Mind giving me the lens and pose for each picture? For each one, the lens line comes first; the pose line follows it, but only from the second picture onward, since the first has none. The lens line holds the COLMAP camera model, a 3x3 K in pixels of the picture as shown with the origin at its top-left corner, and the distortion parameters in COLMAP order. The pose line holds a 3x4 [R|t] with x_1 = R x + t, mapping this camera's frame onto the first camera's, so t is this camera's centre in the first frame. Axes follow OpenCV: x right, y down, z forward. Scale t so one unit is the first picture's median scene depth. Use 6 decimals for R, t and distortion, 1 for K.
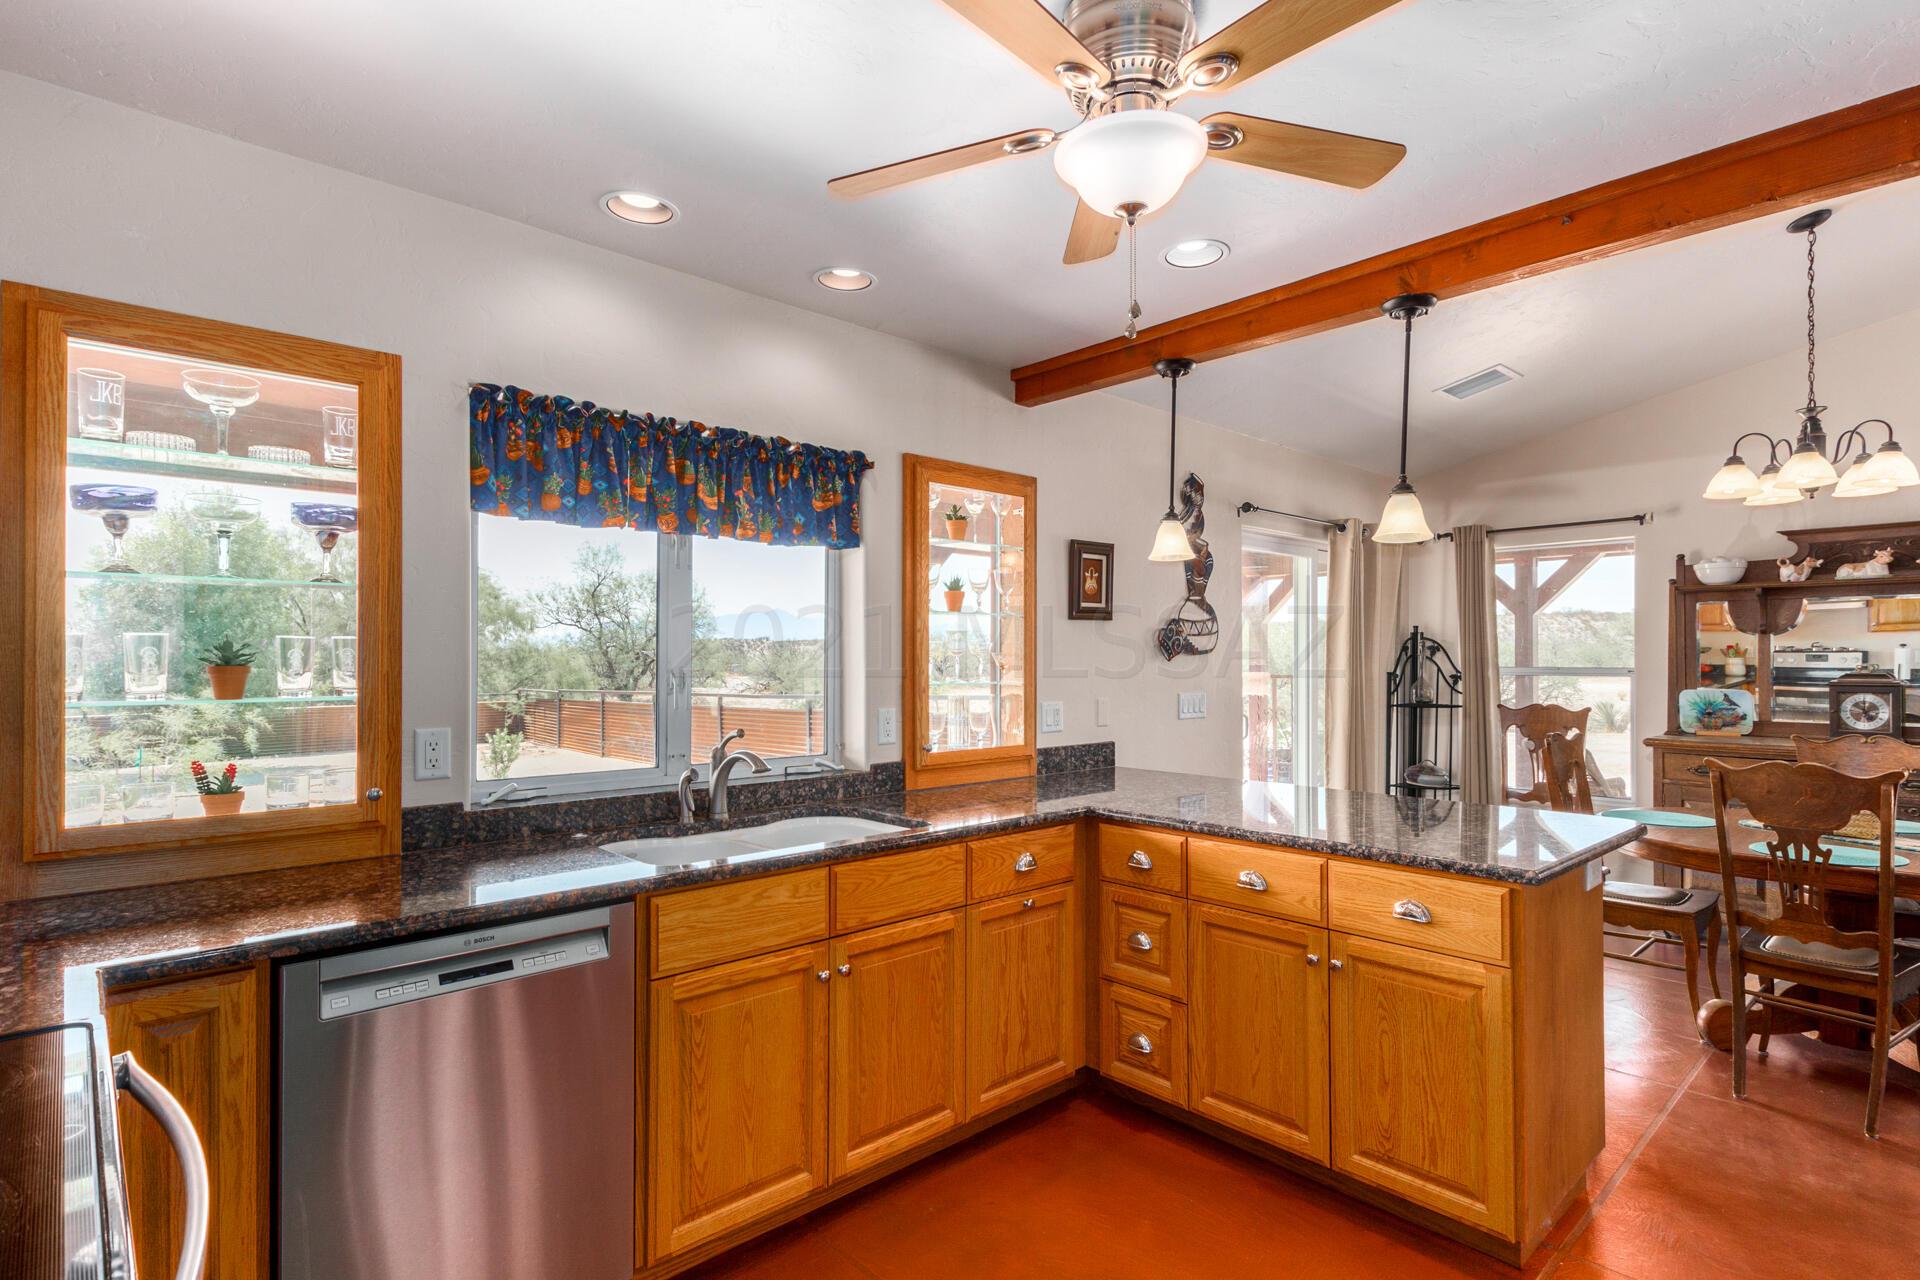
lens RADIAL K [[949.1, 0, 959.3], [0, 949.1, 650.0], [0, 0, 1]] dist [0.002118, 0.000528]
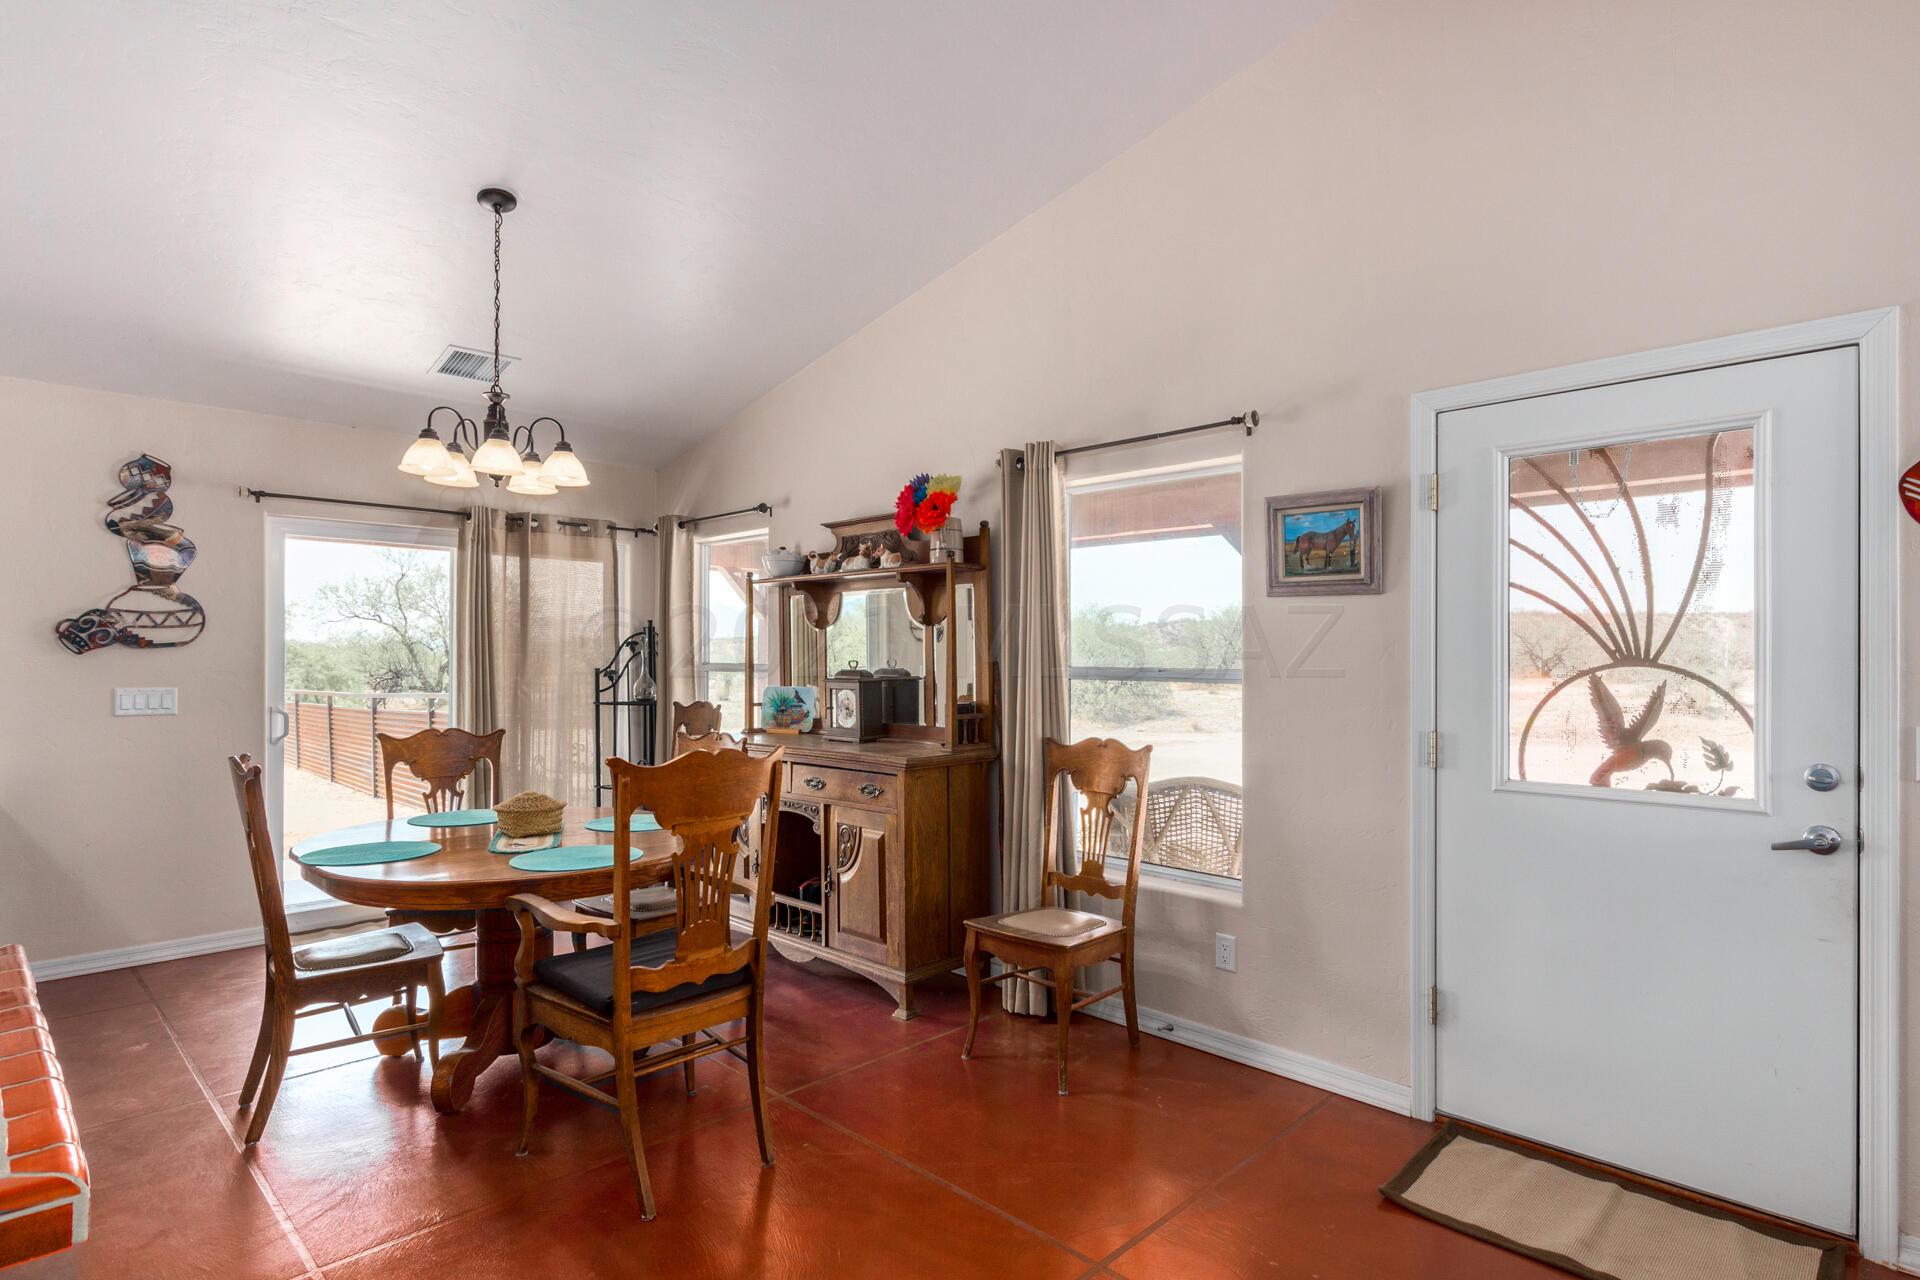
lens RADIAL K [[1005.9, 0, 963.6], [0, 1005.9, 655.6], [0, 0, 1]] dist [-0.004464, 0.000264]
pose [[0.998805, 0.003479, 0.048759, 0.997222], [-0.003705, 0.999983, 0.004539, 0.005541], [-0.048742, -0.004714, 0.998800, -0.036151]]
